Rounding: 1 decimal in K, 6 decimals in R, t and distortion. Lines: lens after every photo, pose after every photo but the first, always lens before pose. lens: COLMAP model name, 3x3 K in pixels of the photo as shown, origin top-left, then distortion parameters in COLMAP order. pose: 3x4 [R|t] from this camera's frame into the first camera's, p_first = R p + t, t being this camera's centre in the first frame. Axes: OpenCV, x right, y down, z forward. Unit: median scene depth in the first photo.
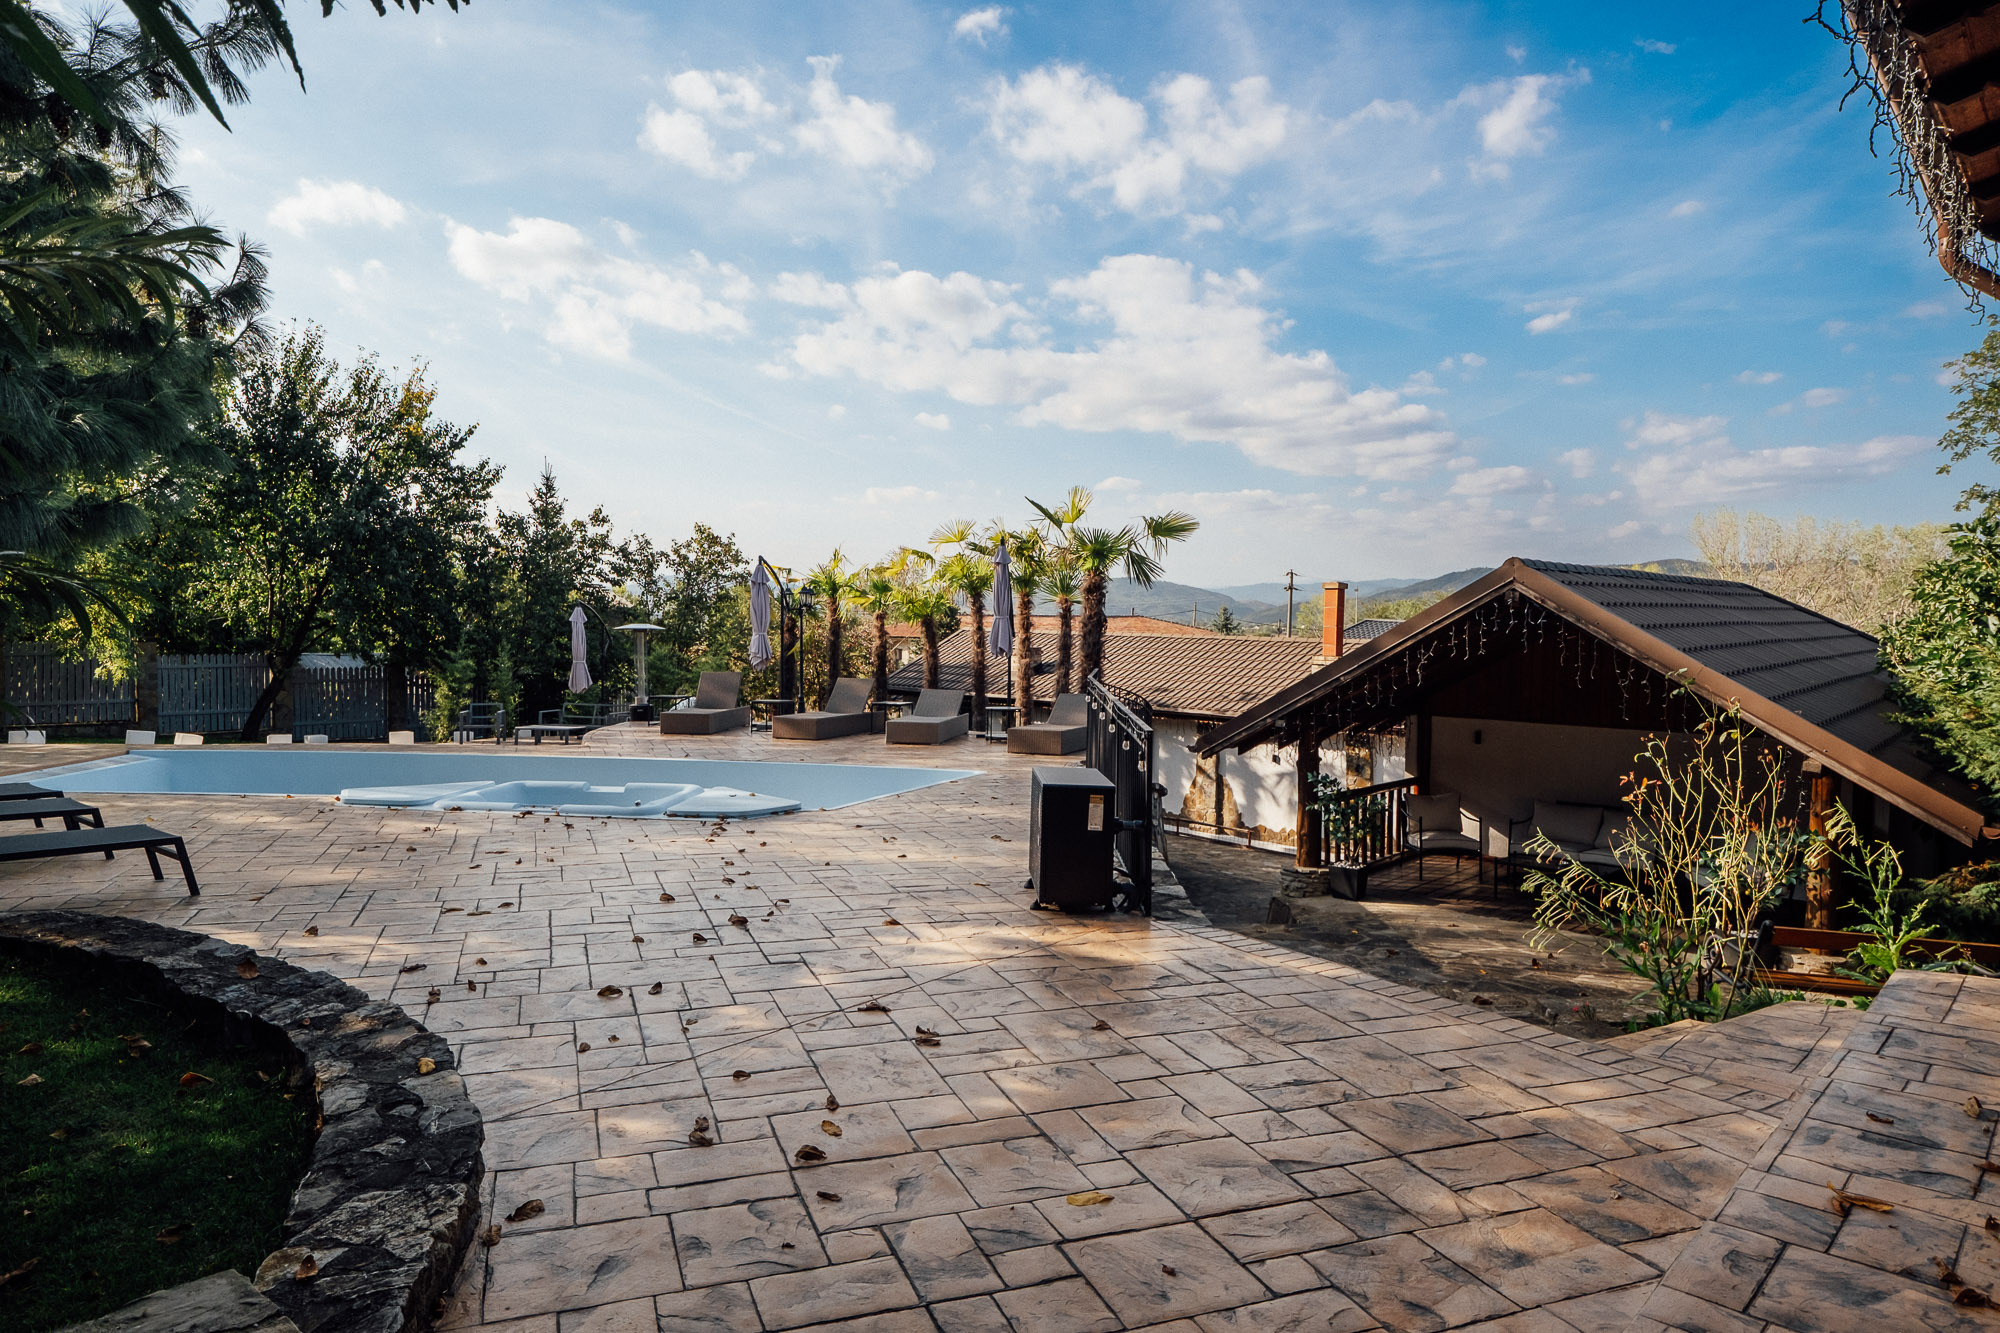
lens RADIAL K [[1137.1, 0, 1000.0], [0, 1137.1, 666.5], [0, 0, 1]] dist [0.000212, -0.000376]
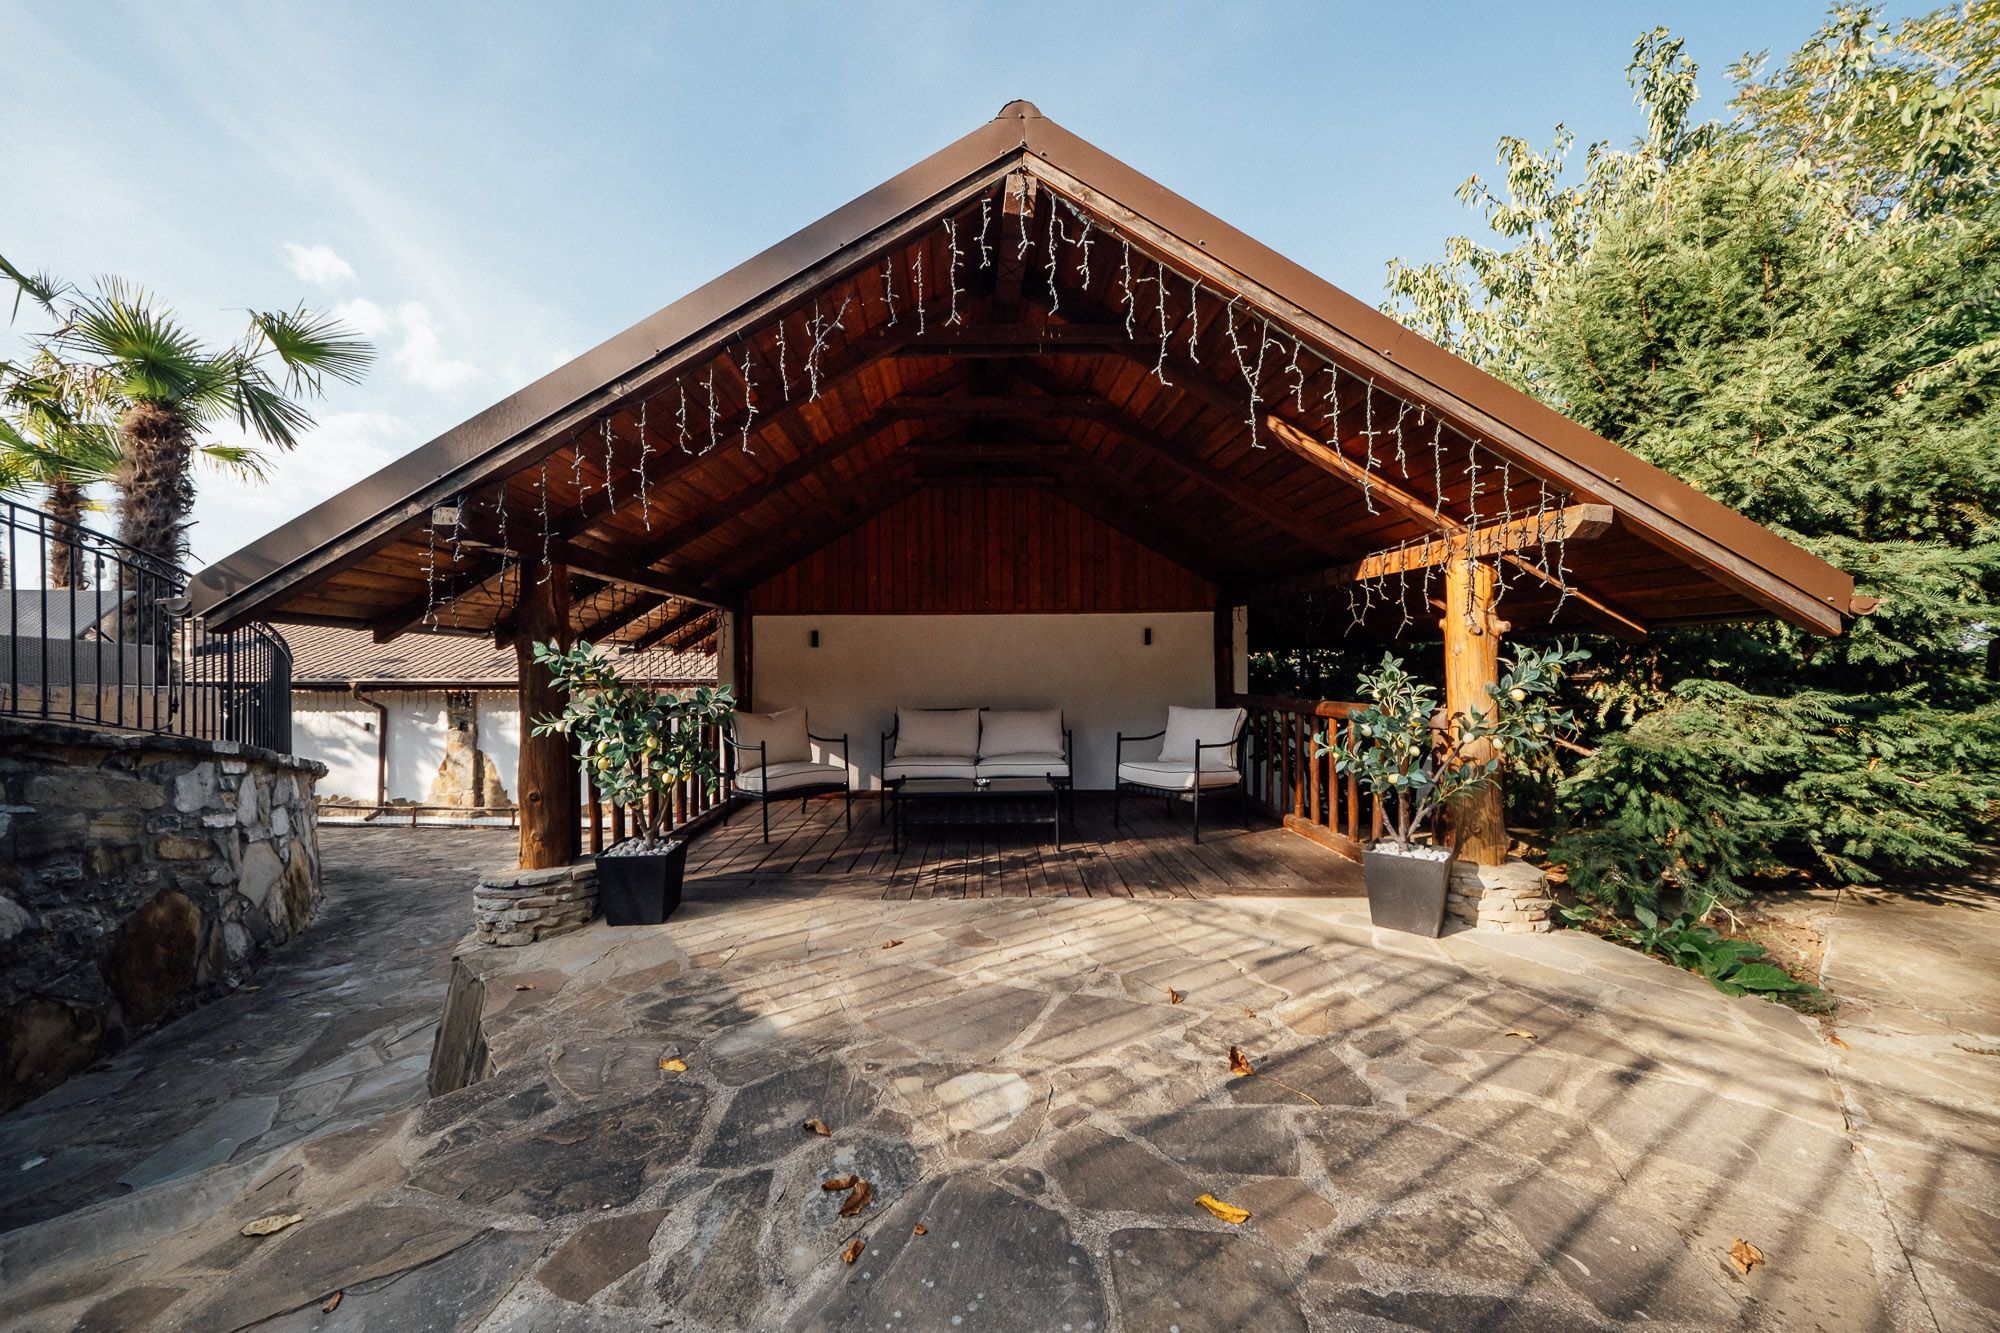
lens RADIAL K [[722.5, 0, 1000.0], [0, 722.5, 666.5], [0, 0, 1]] dist [-0.000131, -0.000066]
pose [[0.716340, -0.017209, 0.697539, 0.196294], [0.033771, 0.999379, -0.010026, 0.103218], [-0.696934, 0.030738, 0.716476, 0.651619]]
